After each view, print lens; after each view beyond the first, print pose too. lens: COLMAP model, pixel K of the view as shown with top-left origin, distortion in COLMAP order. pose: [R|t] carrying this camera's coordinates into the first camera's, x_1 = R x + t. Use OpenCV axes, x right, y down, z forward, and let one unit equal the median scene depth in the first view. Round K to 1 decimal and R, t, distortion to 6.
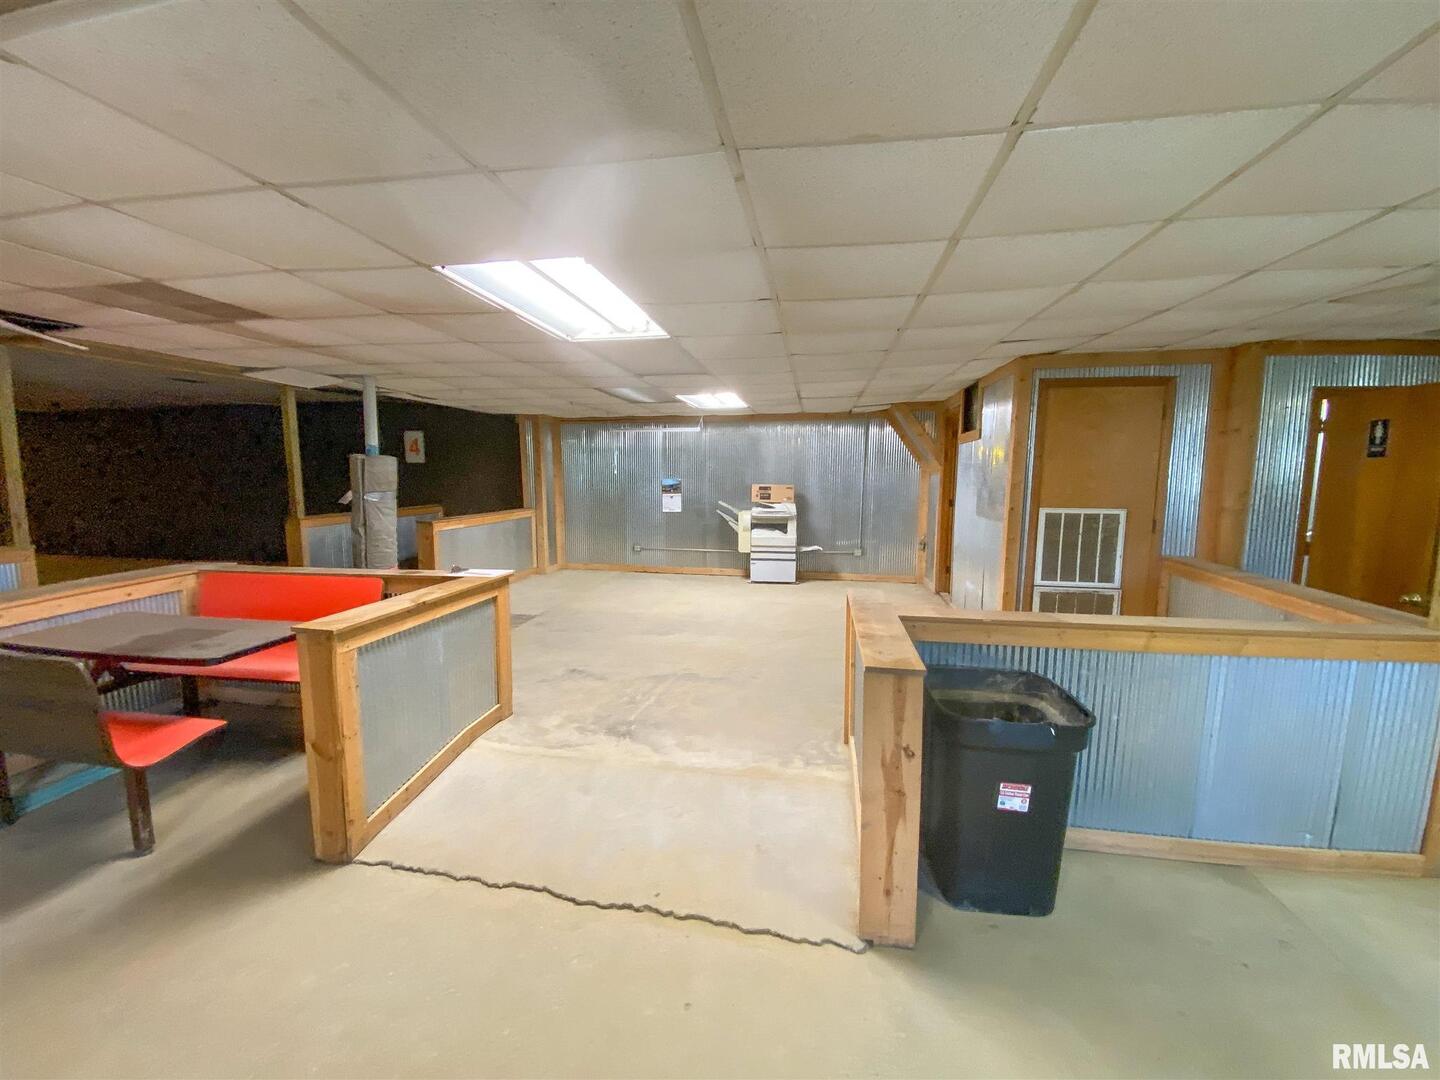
lens RADIAL K [[591.2, 0, 726.2], [0, 591.2, 536.2], [0, 0, 1]] dist [0.006200, -0.014115]
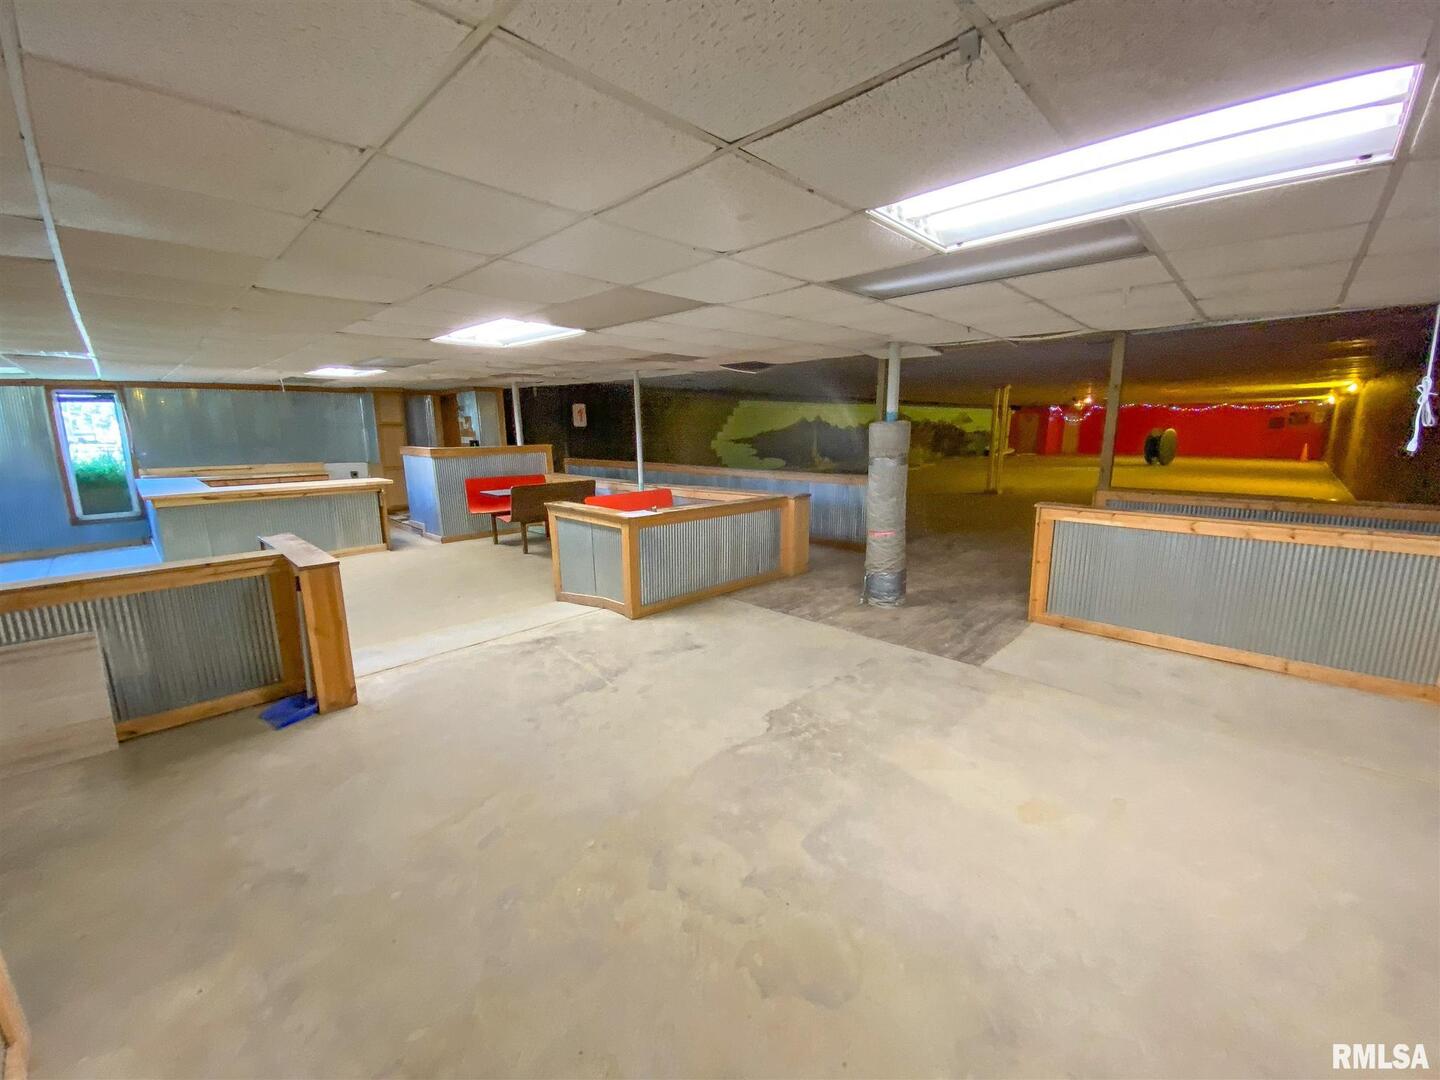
lens RADIAL K [[591.2, 0, 729.2], [0, 591.2, 545.8], [0, 0, 1]] dist [0.006200, -0.014115]
pose [[-0.574912, 0.148277, -0.804668, 0.683895], [-0.098940, 0.963628, 0.248259, -0.251005], [0.812211, 0.222341, -0.539330, 2.345582]]
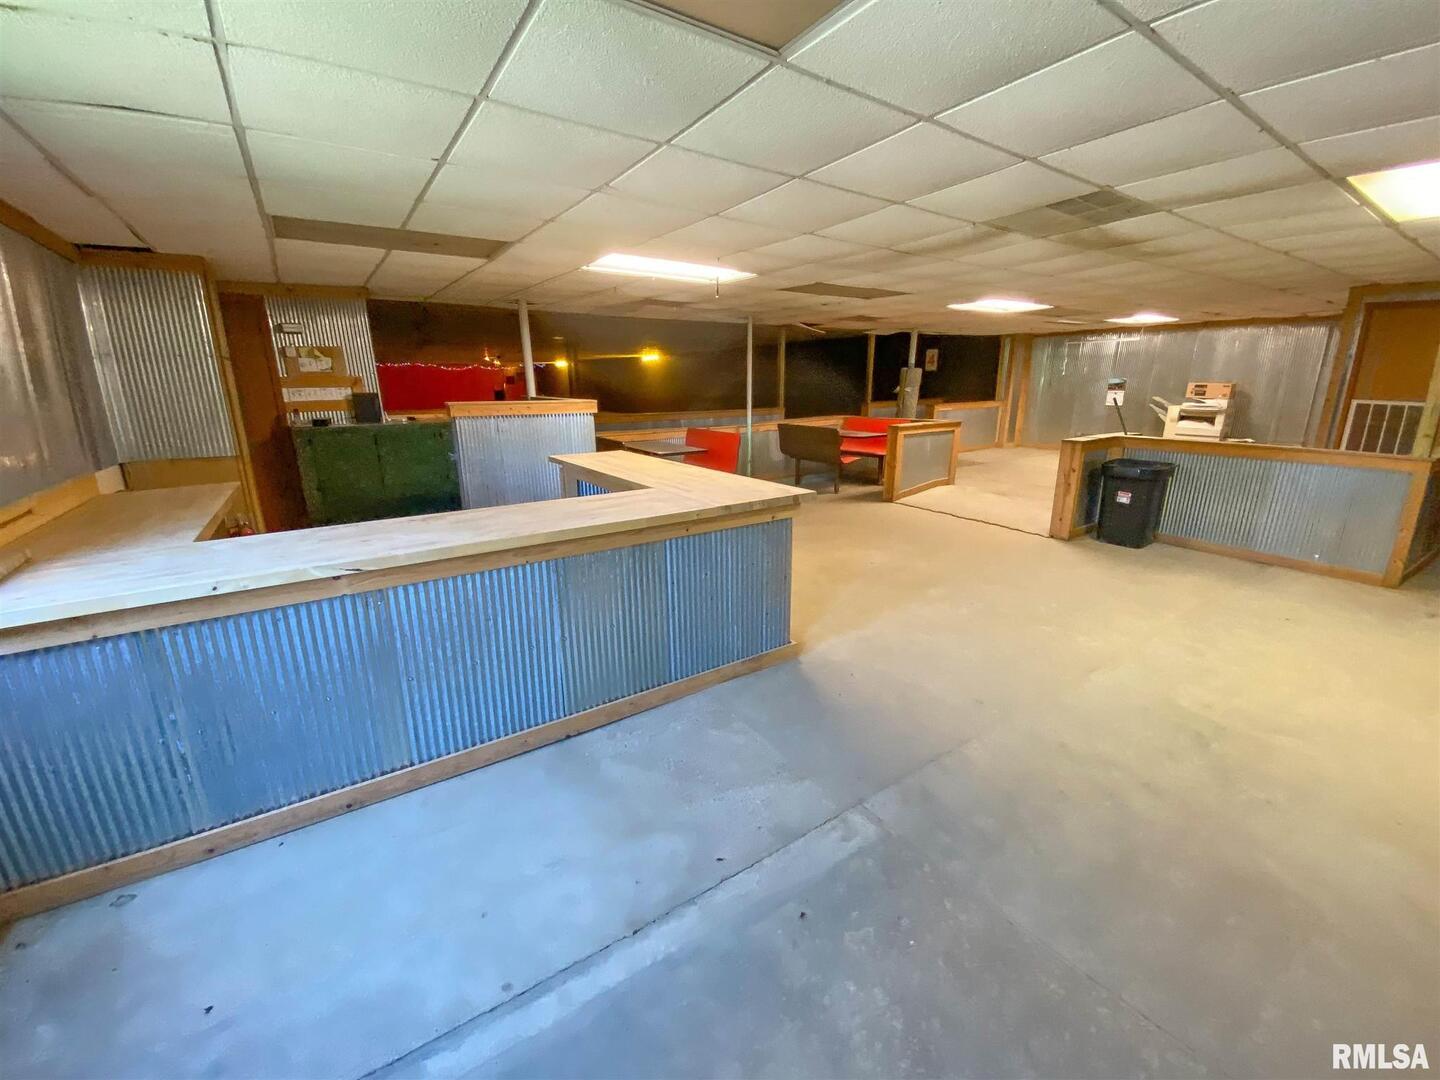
lens RADIAL K [[591.2, 0, 709.0], [0, 591.2, 535.2], [0, 0, 1]] dist [0.006200, -0.014115]
pose [[0.676203, 0.179024, -0.714632, 0.336570], [-0.064621, 0.980700, 0.184531, 0.067094], [0.733876, -0.078600, 0.674721, -0.639607]]
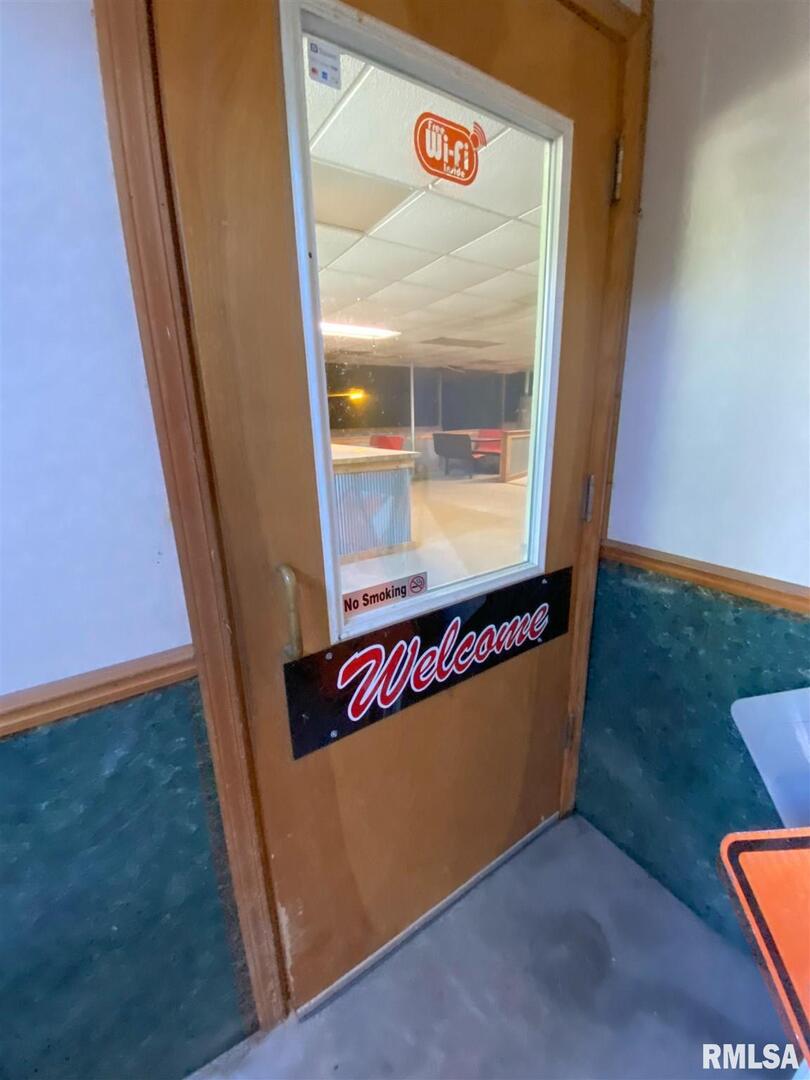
lens RADIAL K [[443.4, 0, 405.1], [0, 443.4, 542.1], [0, 0, 1]] dist [0.006200, -0.014115]
pose [[0.672394, 0.185462, -0.716582, 0.513473], [-0.051918, 0.977534, 0.204285, 0.110018], [0.738370, -0.100157, 0.666917, -0.711719]]
